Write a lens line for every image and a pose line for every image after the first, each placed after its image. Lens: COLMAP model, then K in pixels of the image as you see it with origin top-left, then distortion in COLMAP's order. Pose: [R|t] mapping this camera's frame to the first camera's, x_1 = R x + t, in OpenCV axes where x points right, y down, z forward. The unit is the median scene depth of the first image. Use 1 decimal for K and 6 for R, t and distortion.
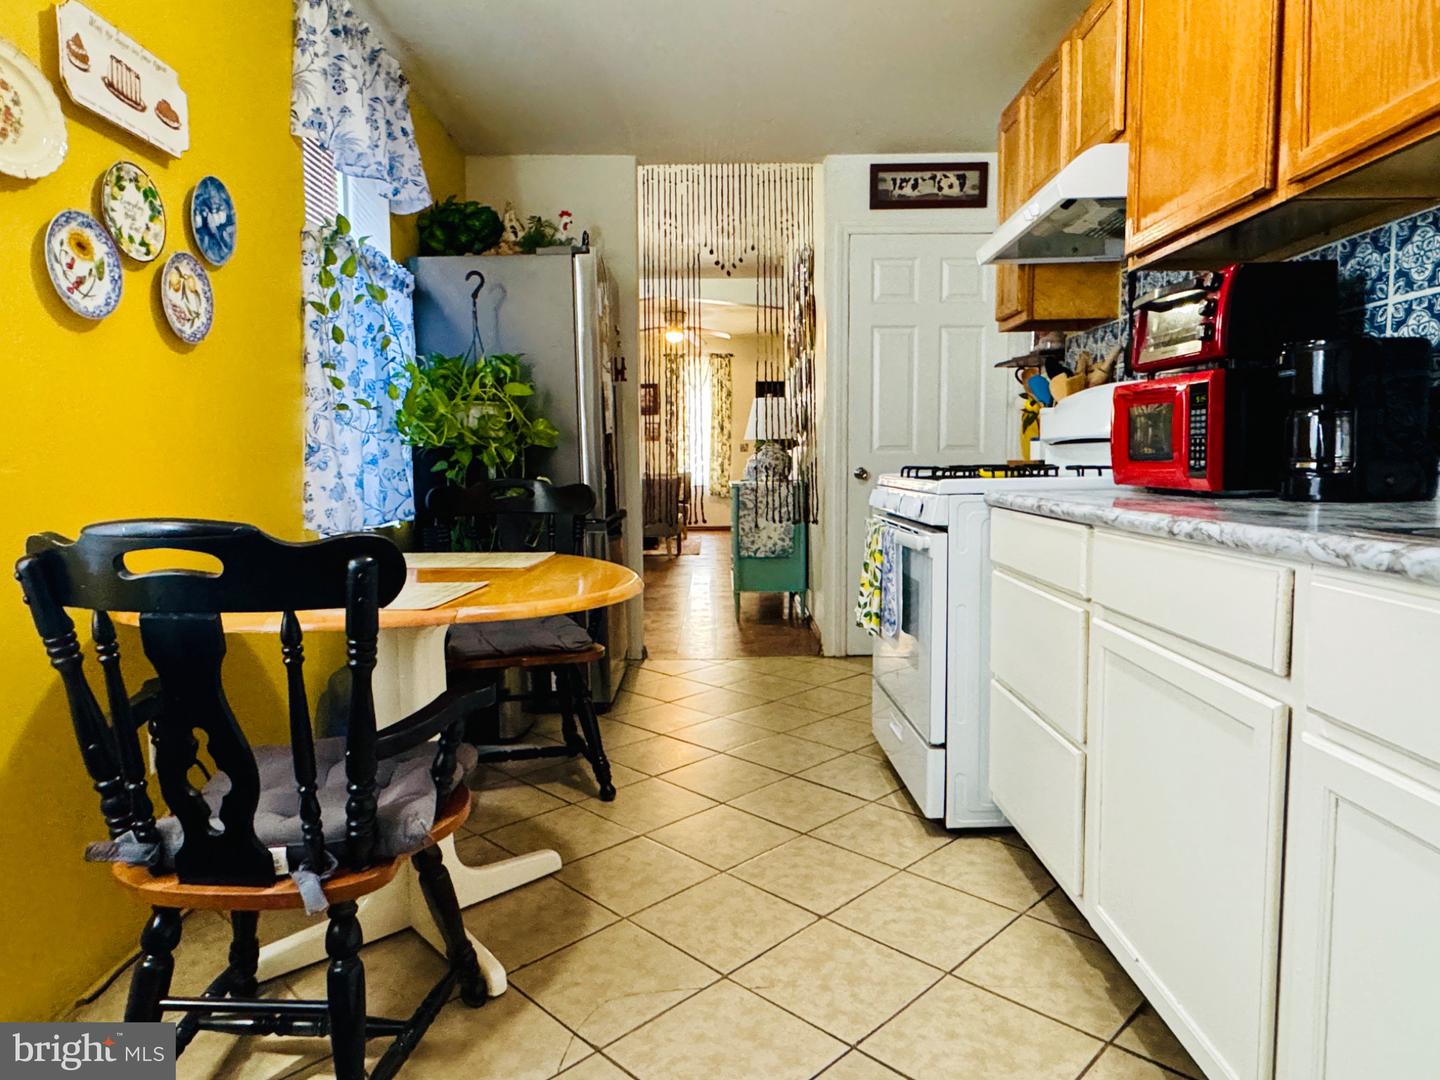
lens RADIAL K [[908.6, 0, 720.1], [0, 908.6, 537.7], [0, 0, 1]] dist [-0.007632, 0.002866]
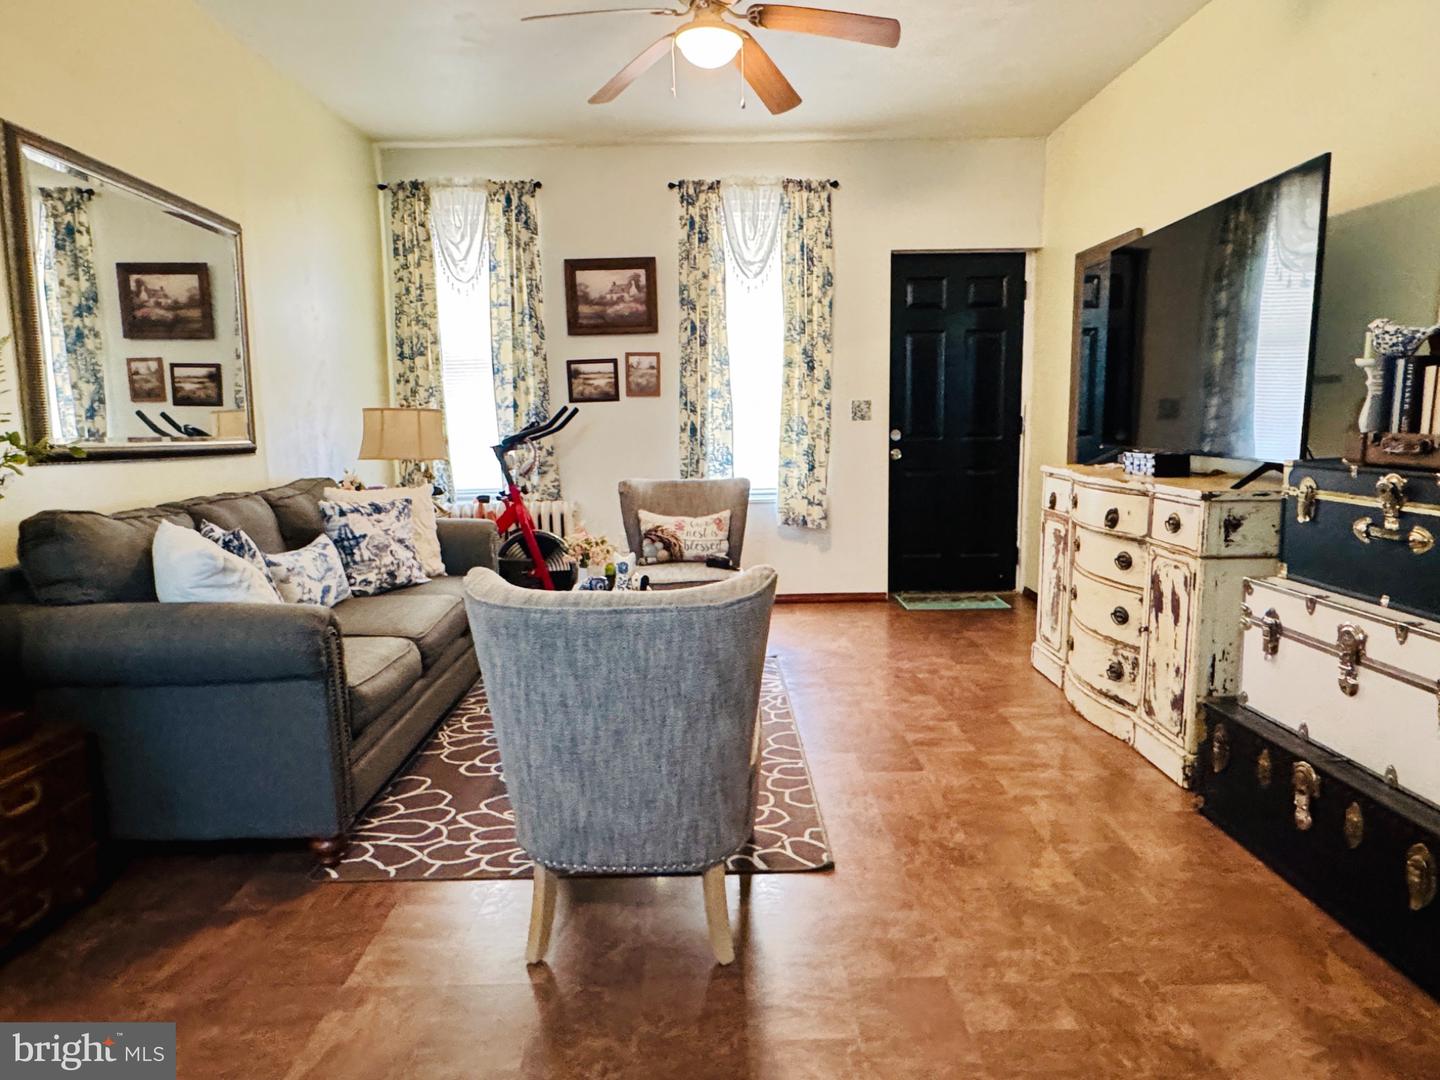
lens RADIAL K [[908.6, 0, 718.5], [0, 908.6, 541.3], [0, 0, 1]] dist [-0.007632, 0.002866]
pose [[0.999968, -0.007690, -0.002181, -0.040195], [0.007796, 0.998510, 0.054007, -0.062712], [0.001762, -0.054022, 0.998538, 0.582696]]
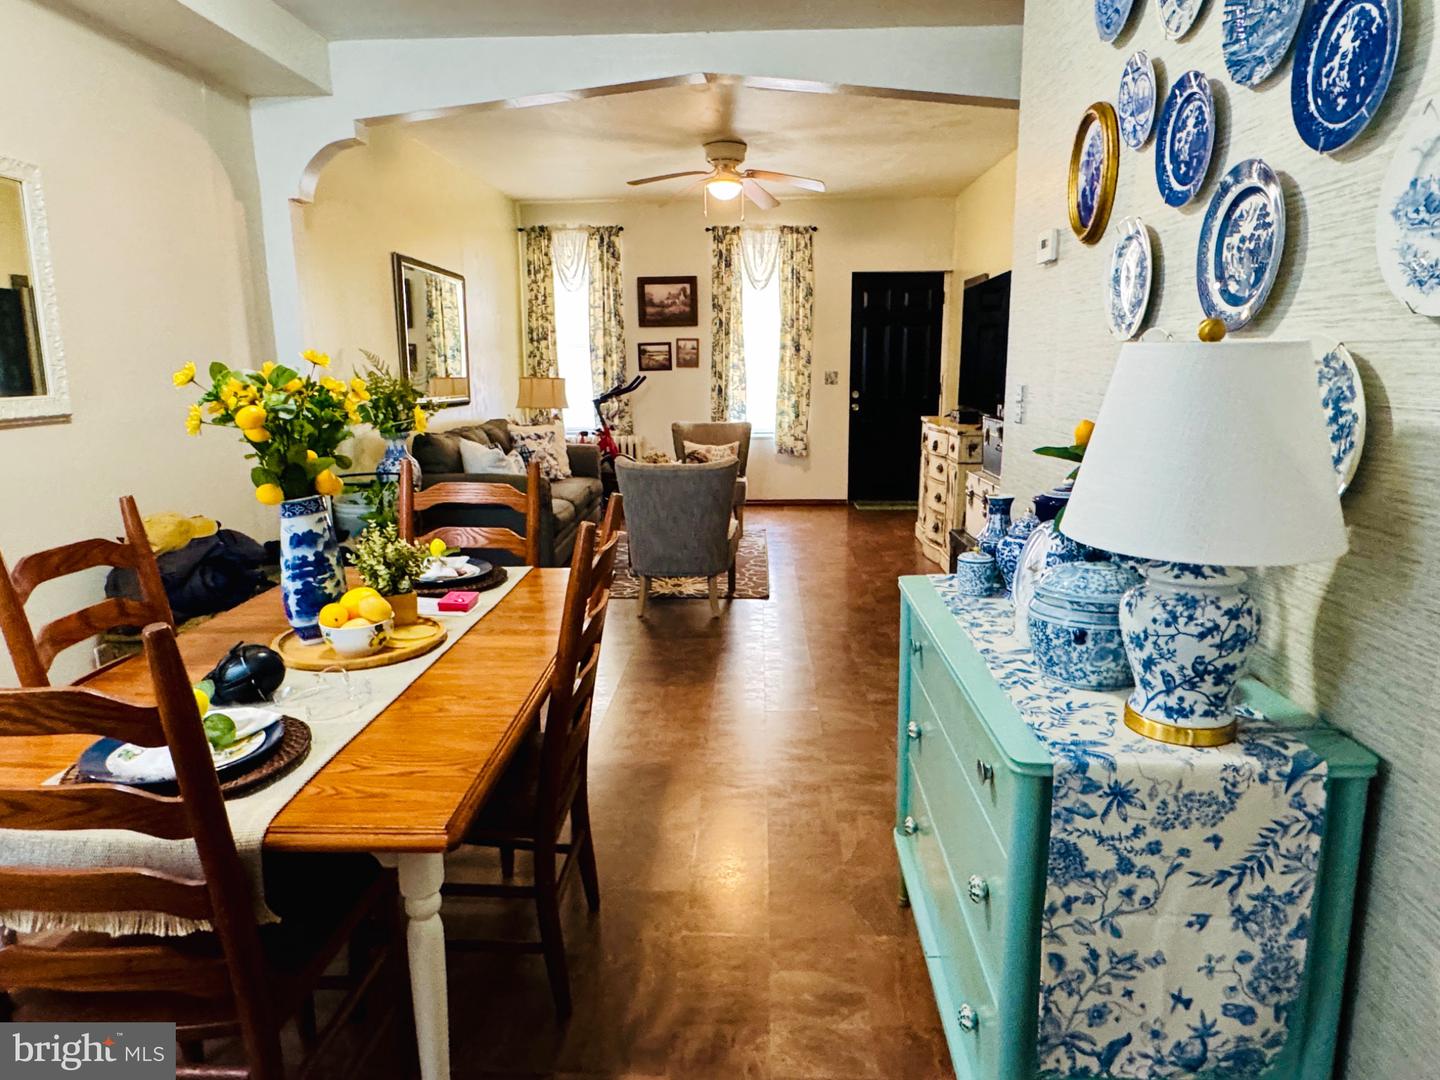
lens RADIAL K [[908.6, 0, 719.6], [0, 908.6, 536.6], [0, 0, 1]] dist [-0.007632, 0.002866]
pose [[0.998760, 0.010197, -0.048726, -0.020098], [-0.004797, 0.993953, 0.109701, -0.058959], [0.049550, -0.109332, 0.992770, 0.354366]]
